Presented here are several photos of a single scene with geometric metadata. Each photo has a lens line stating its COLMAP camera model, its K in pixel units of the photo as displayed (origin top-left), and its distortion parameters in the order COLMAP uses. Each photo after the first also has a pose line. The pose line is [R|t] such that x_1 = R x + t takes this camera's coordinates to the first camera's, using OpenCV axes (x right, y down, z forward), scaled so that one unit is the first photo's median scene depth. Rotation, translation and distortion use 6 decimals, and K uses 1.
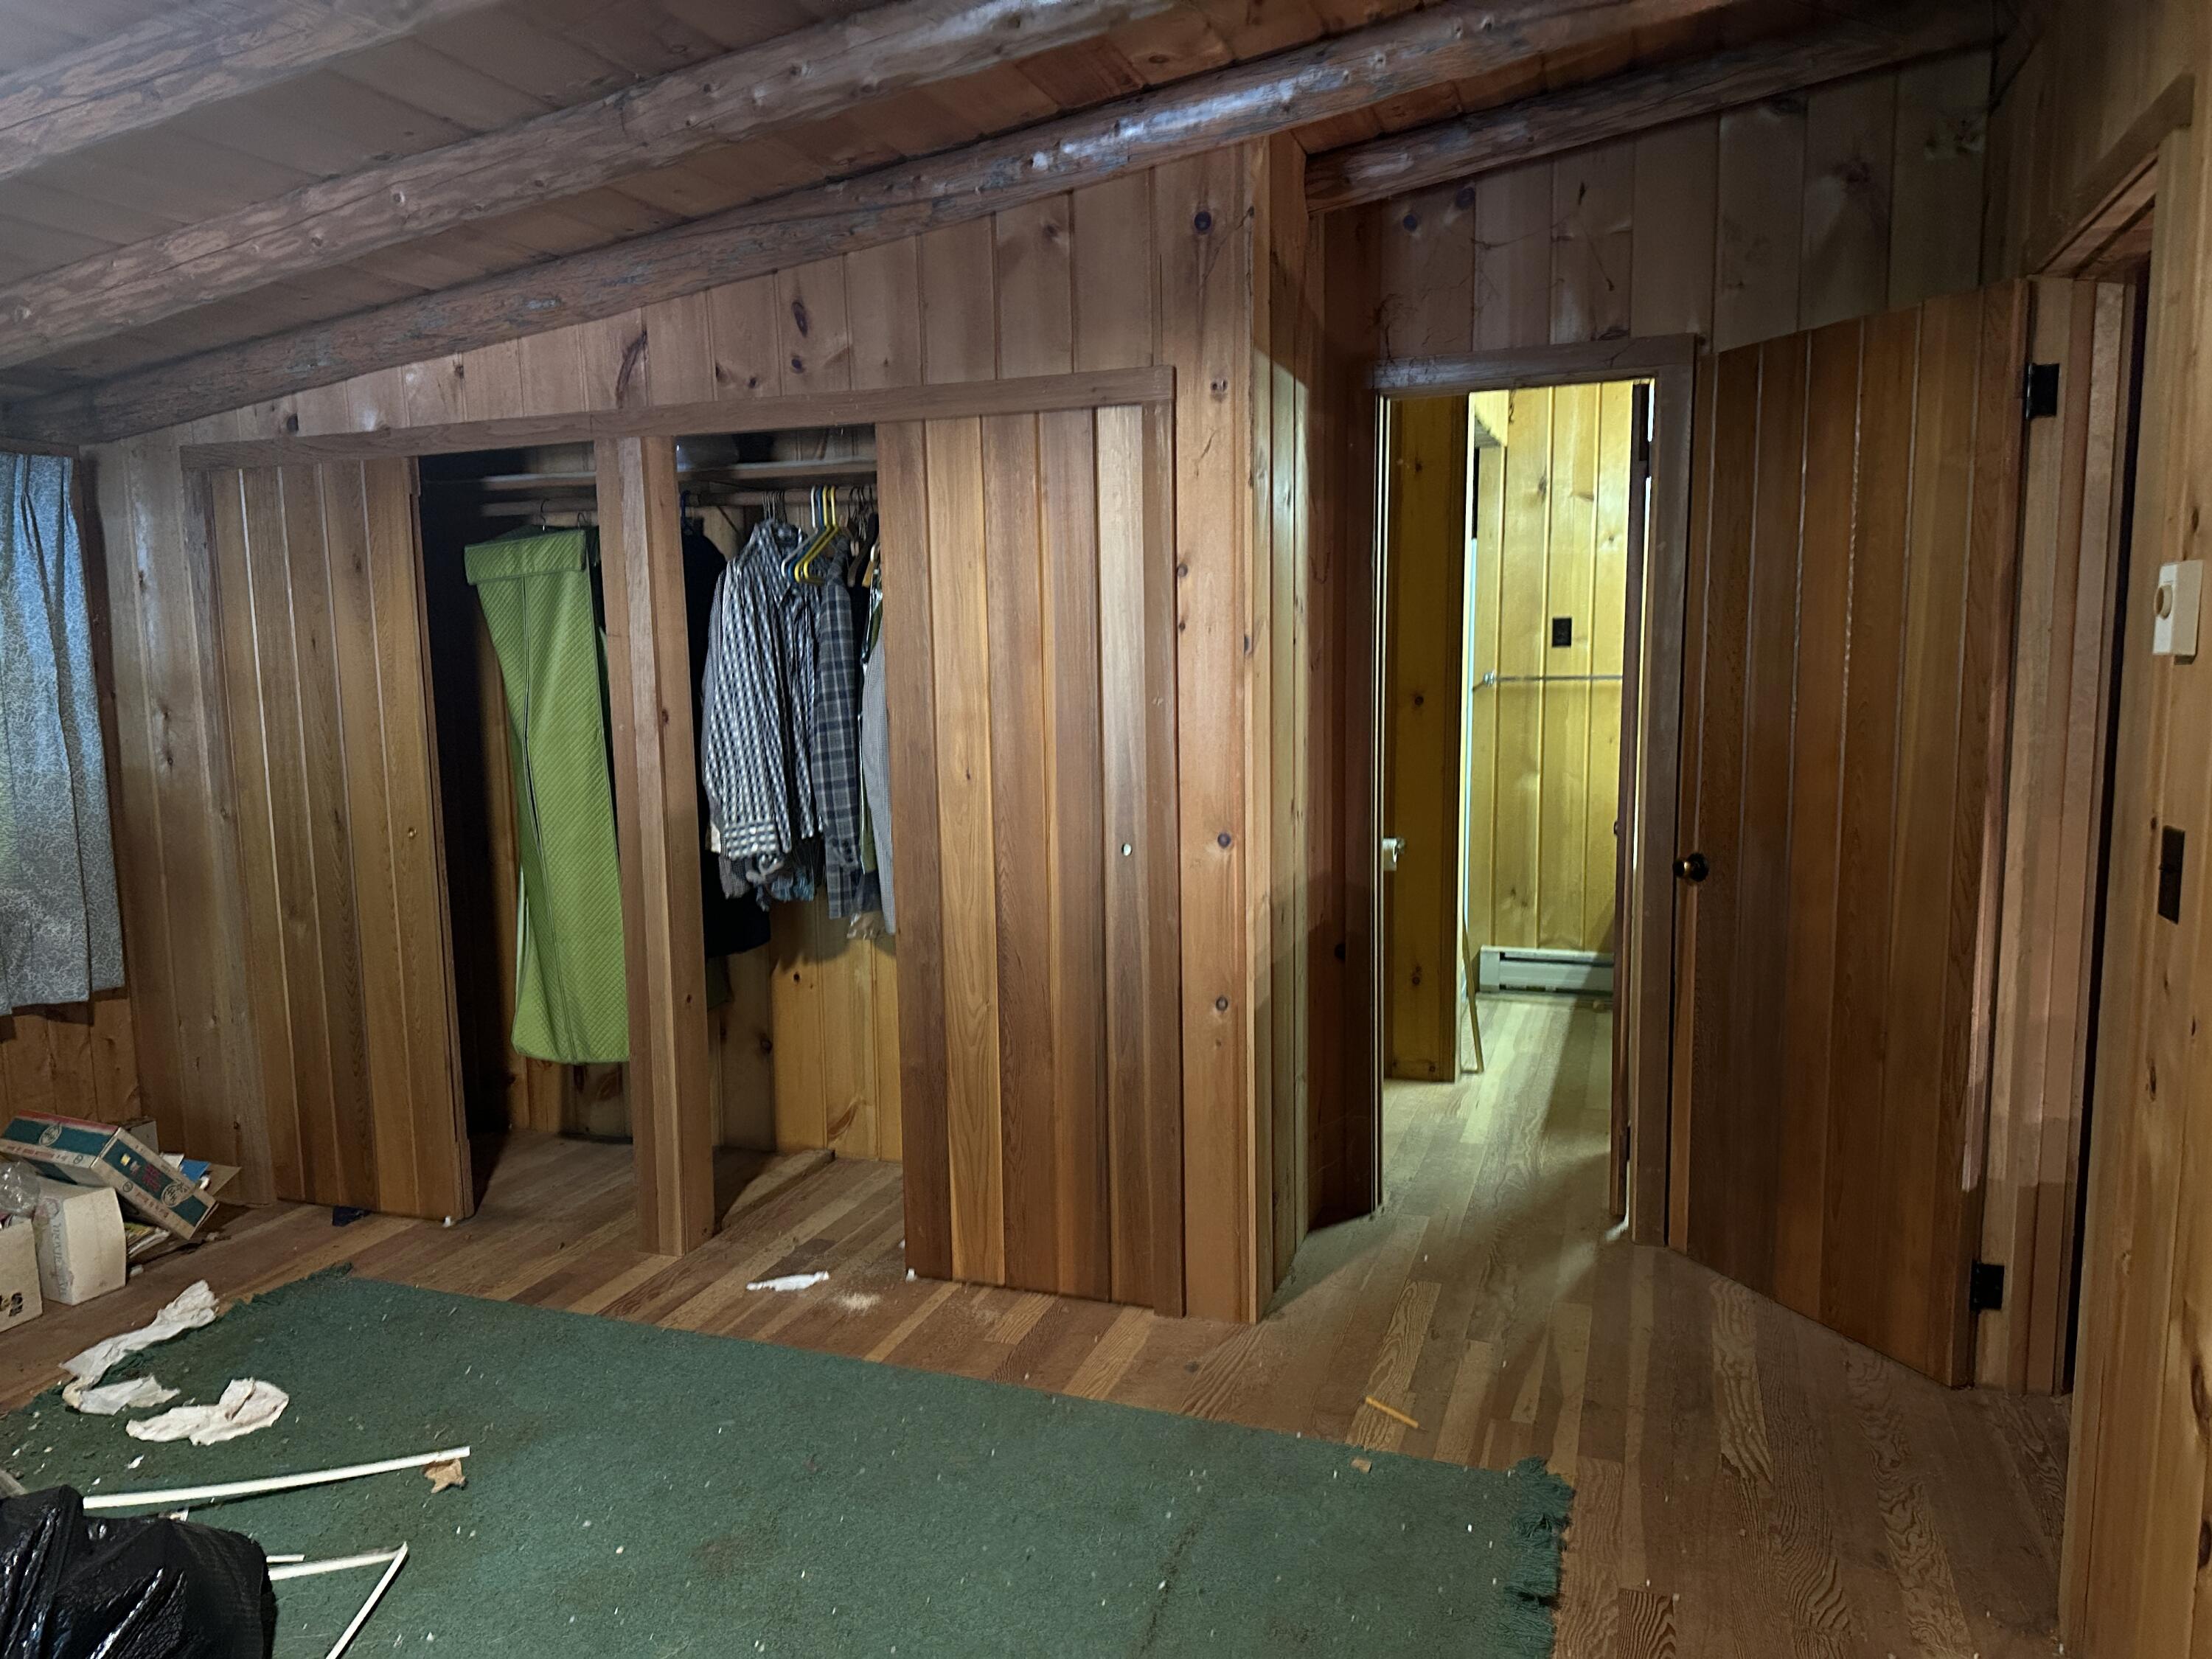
lens RADIAL K [[1547.0, 0, 1105.4], [0, 1547.0, 838.2], [0, 0, 1]] dist [0.004738, 0.000087]
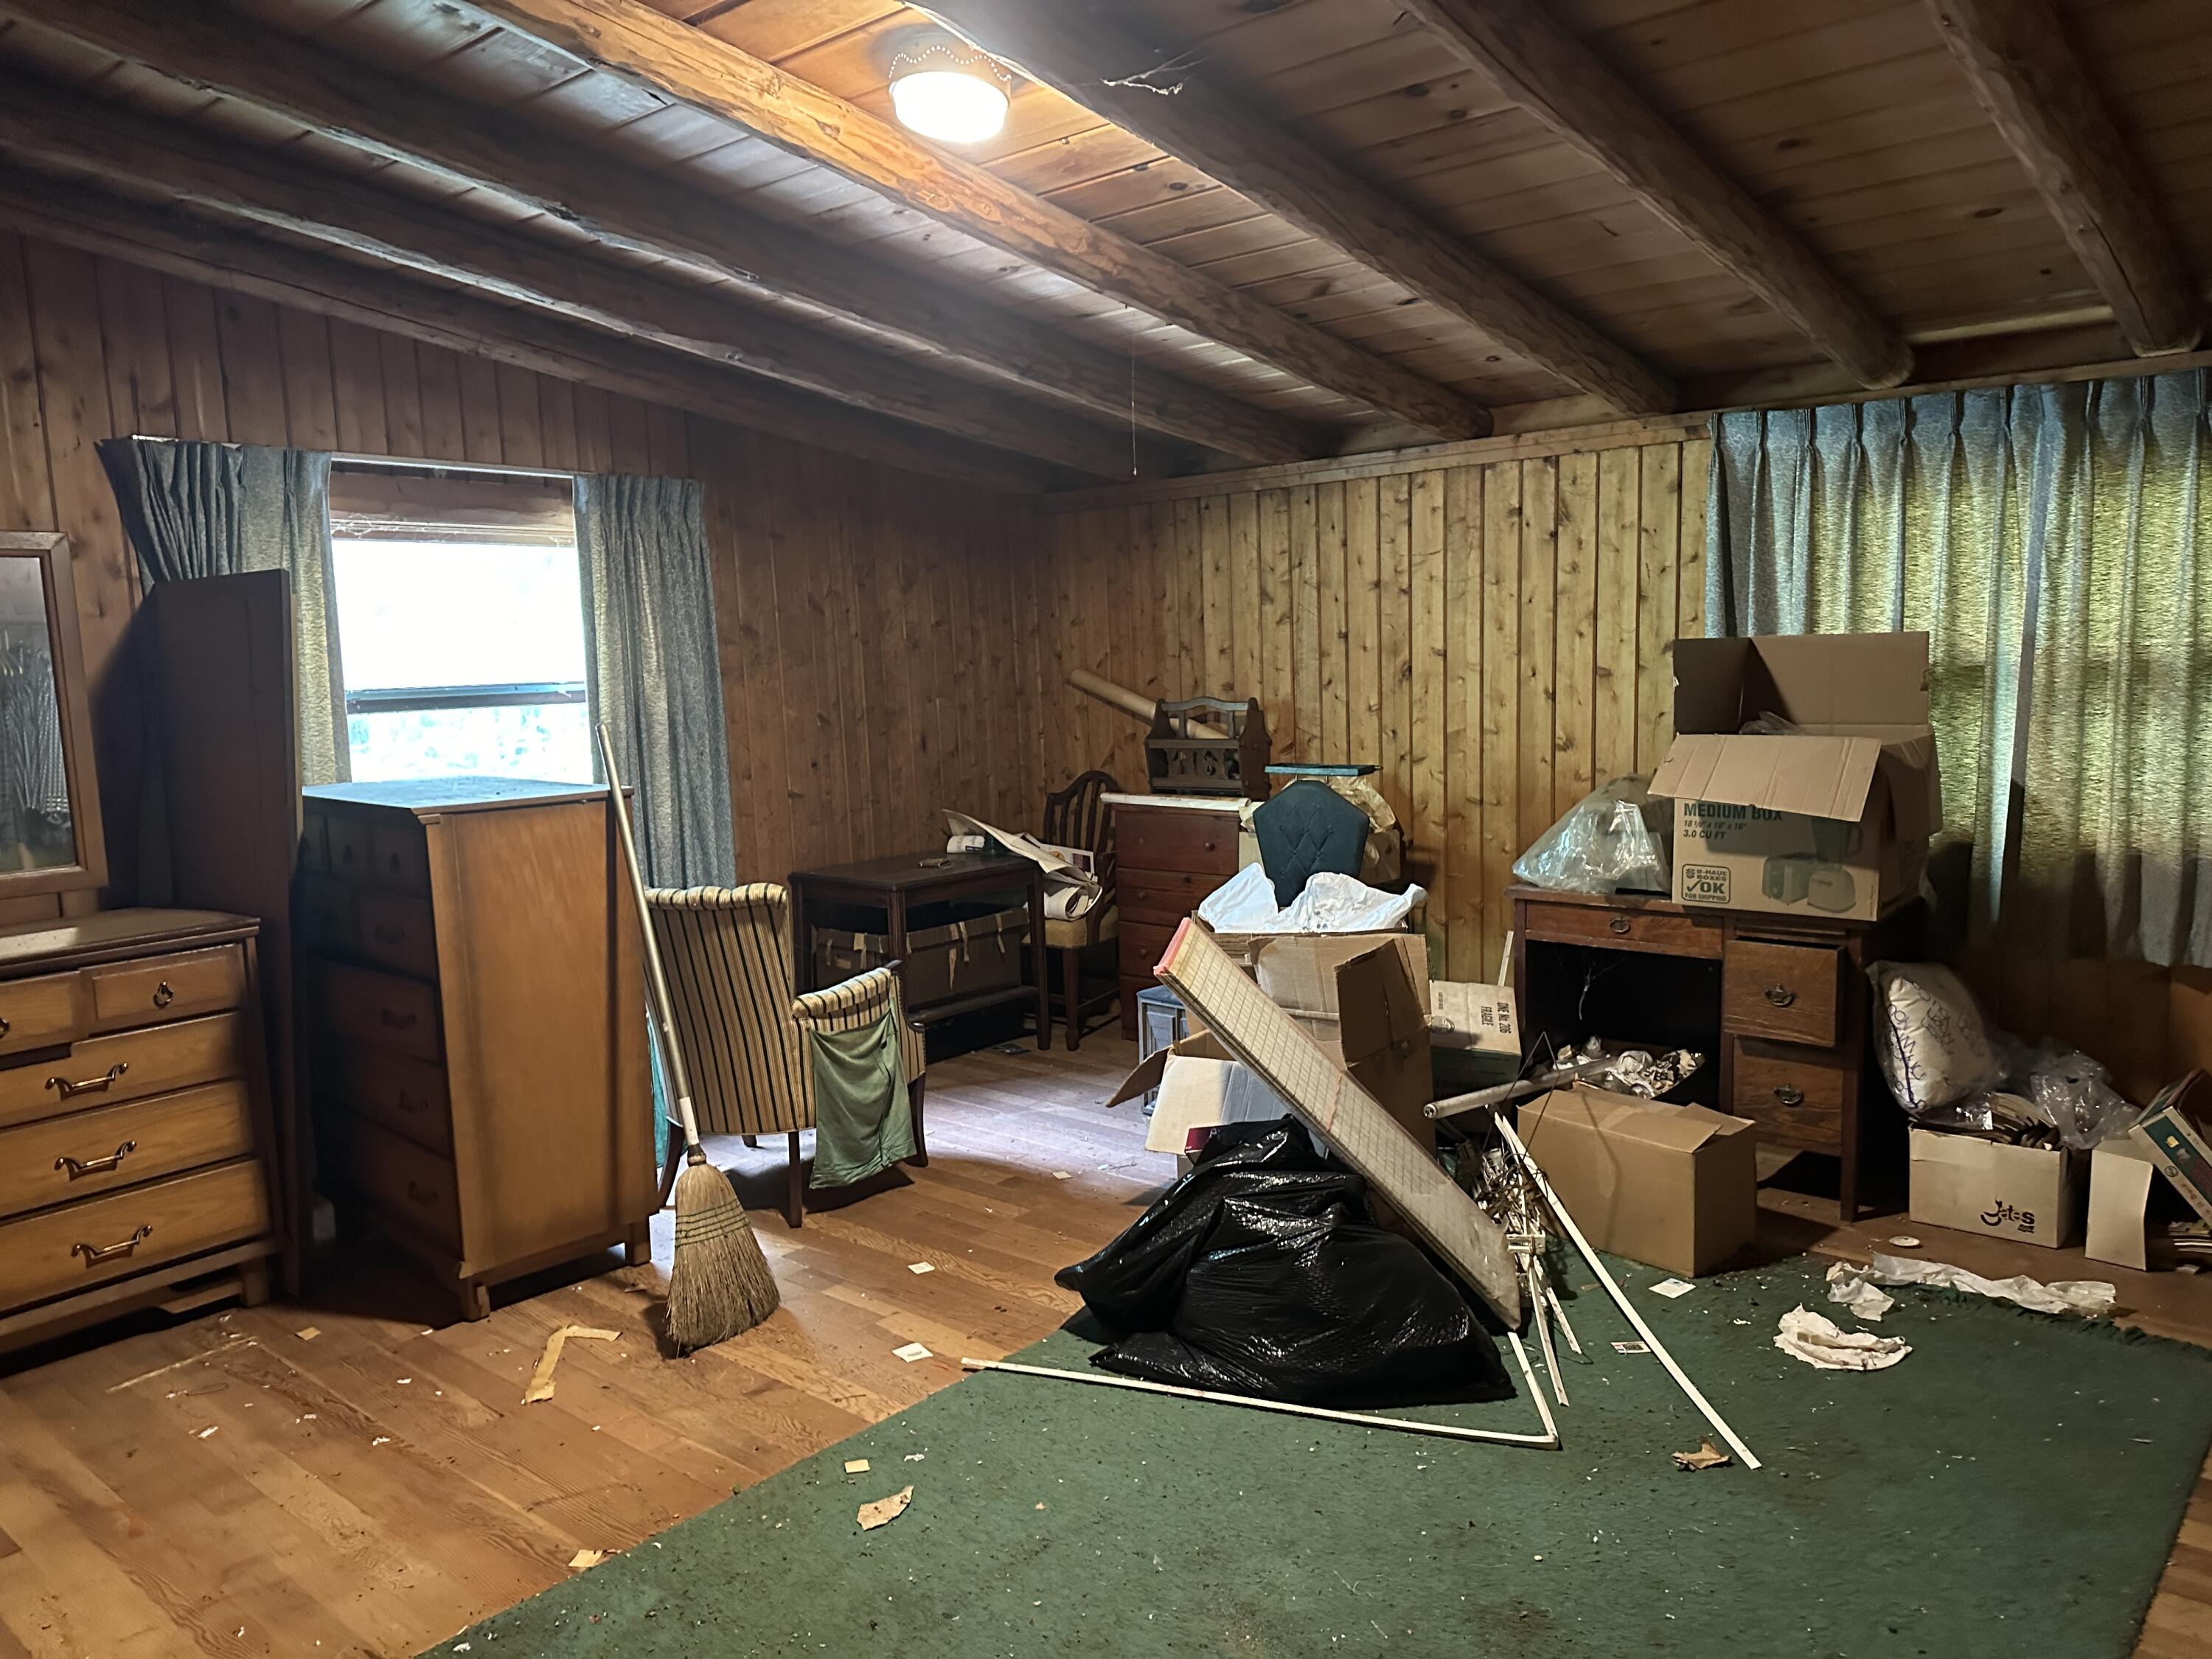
lens RADIAL K [[1547.0, 0, 1105.2], [0, 1547.0, 832.6], [0, 0, 1]] dist [0.004738, 0.000087]
pose [[-0.334195, 0.143055, -0.931584, 0.469991], [-0.075236, 0.981211, 0.177666, -0.101333], [0.939496, 0.129464, -0.317153, 0.768617]]
